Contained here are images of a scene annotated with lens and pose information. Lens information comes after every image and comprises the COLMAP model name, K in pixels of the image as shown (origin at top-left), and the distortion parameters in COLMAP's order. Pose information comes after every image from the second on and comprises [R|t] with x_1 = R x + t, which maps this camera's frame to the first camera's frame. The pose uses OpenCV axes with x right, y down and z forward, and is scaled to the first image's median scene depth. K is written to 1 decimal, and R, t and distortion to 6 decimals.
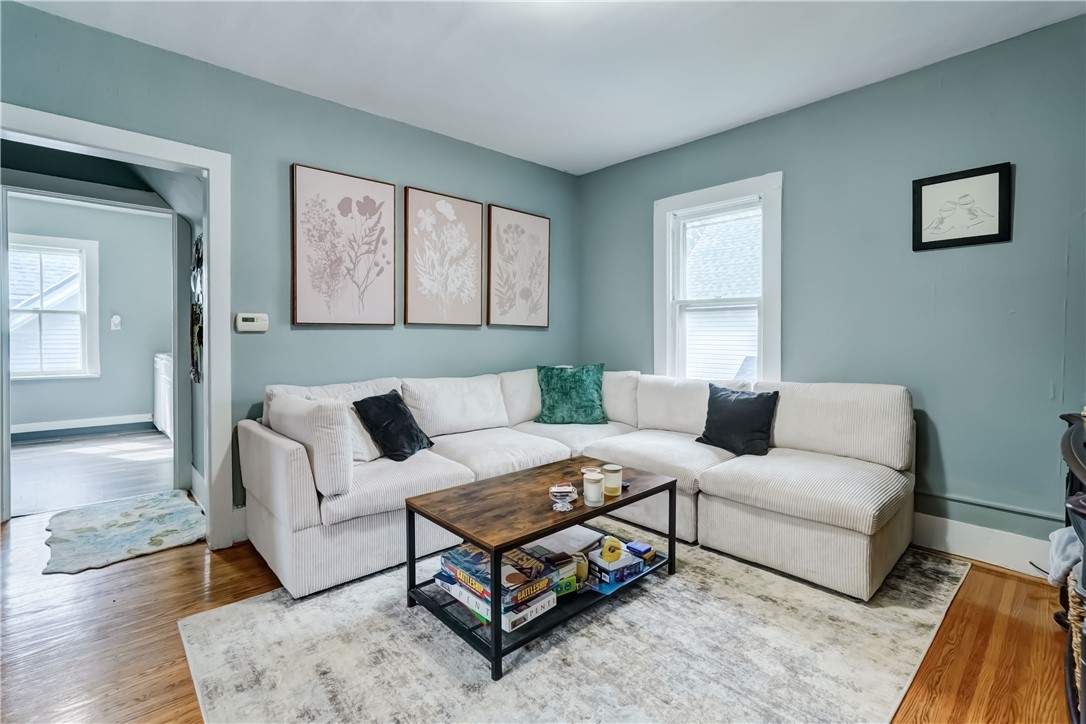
lens RADIAL K [[495.6, 0, 540.2], [0, 495.6, 337.1], [0, 0, 1]] dist [-0.001310, 0.000210]
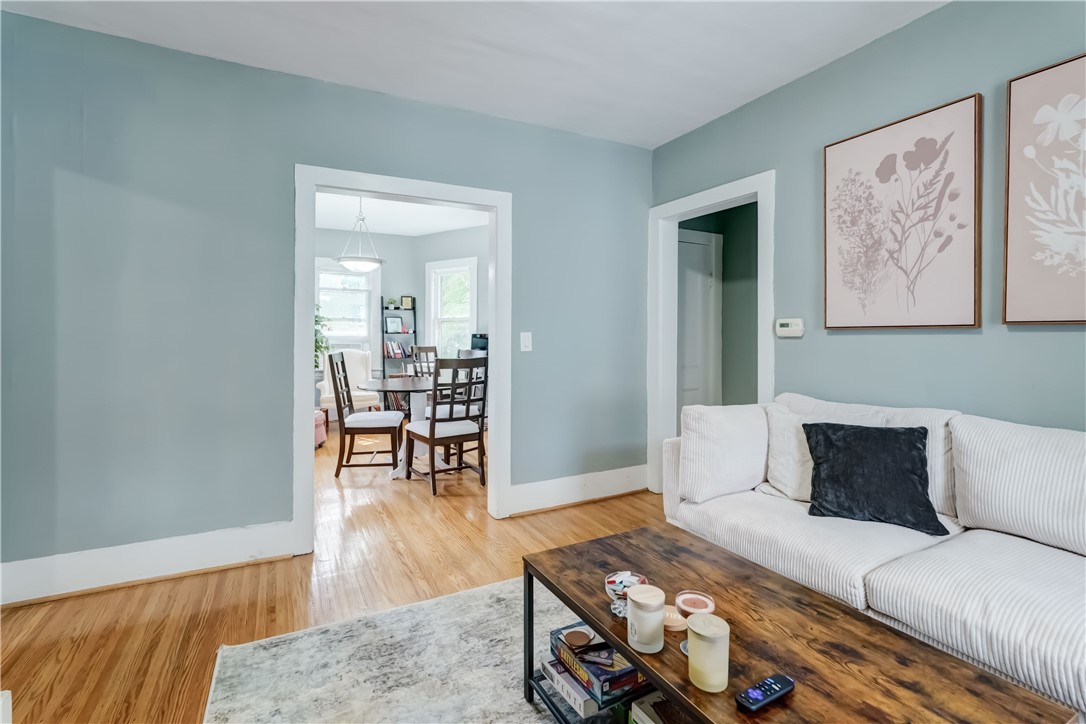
lens RADIAL K [[495.6, 0, 540.2], [0, 495.6, 337.1], [0, 0, 1]] dist [-0.001310, 0.000210]
pose [[-0.244795, -0.002910, -0.969570, 0.465699], [-0.011057, 0.999939, -0.000210, -0.005083], [0.969512, 0.010670, -0.244812, 0.698756]]
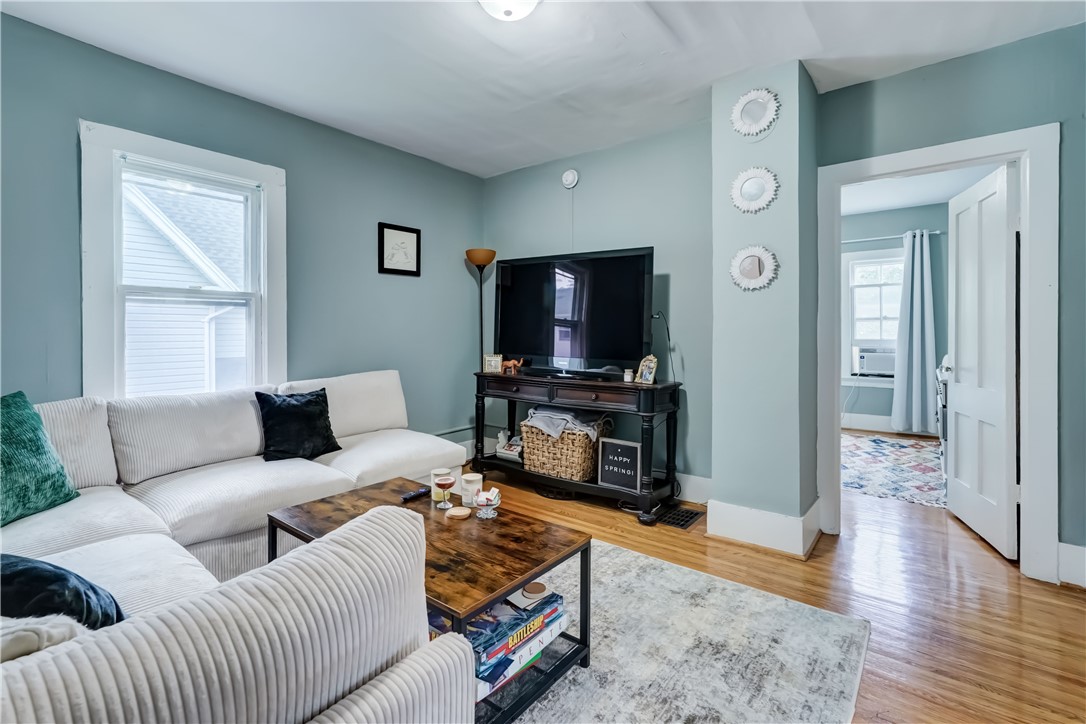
lens RADIAL K [[499.6, 0, 542.7], [0, 499.6, 326.3], [0, 0, 1]] dist [-0.000283, 0.000437]
pose [[-0.167085, 0.008176, 0.985909, -0.622881], [0.011330, 0.999916, -0.006373, -0.009316], [-0.985877, 0.010105, -0.167163, 0.703483]]
